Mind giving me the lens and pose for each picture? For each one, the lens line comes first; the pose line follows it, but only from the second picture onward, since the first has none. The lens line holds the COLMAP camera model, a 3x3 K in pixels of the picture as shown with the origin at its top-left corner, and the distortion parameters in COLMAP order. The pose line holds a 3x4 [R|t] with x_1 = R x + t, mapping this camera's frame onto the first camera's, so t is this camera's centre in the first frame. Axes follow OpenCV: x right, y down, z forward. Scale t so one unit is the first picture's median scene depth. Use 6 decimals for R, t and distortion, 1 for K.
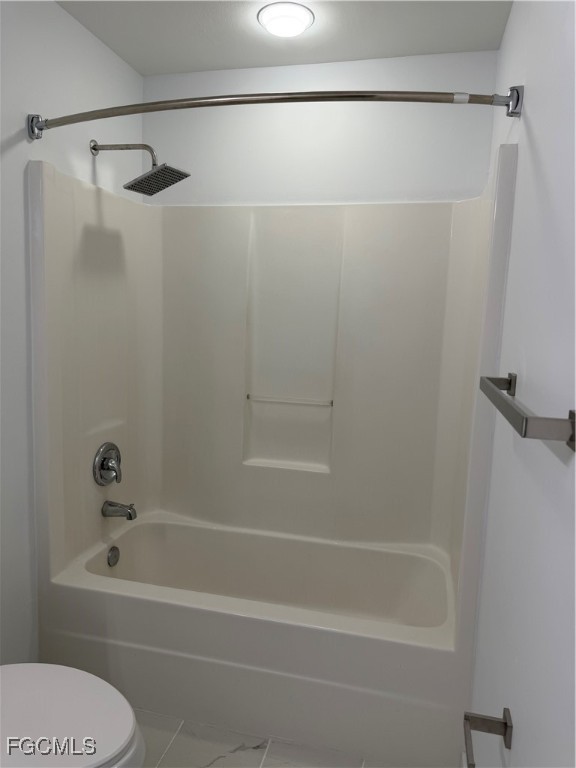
lens RADIAL K [[547.7, 0, 290.4], [0, 547.7, 381.2], [0, 0, 1]] dist [0.004459, 0.002154]
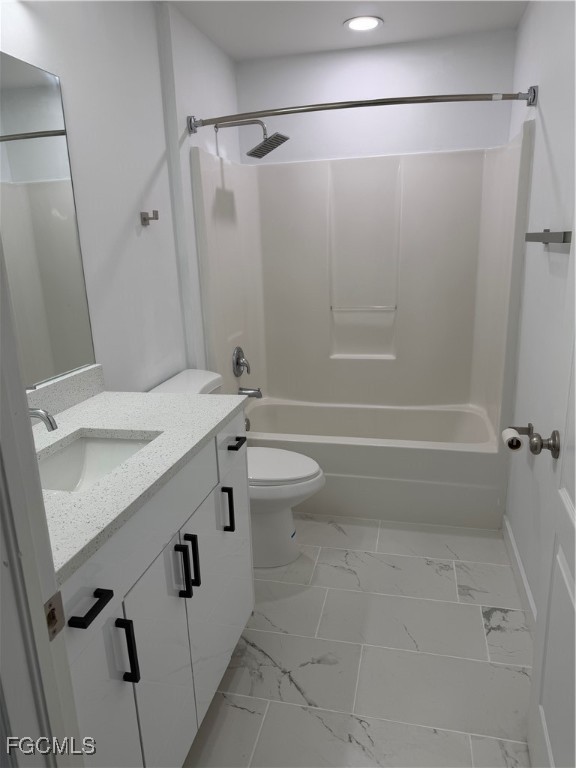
lens RADIAL K [[547.7, 0, 290.4], [0, 547.7, 381.2], [0, 0, 1]] dist [0.004459, 0.002154]
pose [[0.997915, -0.060090, -0.023569, -0.178851], [0.062946, 0.986790, 0.149274, -0.002028], [0.014288, -0.150447, 0.988515, -0.415801]]
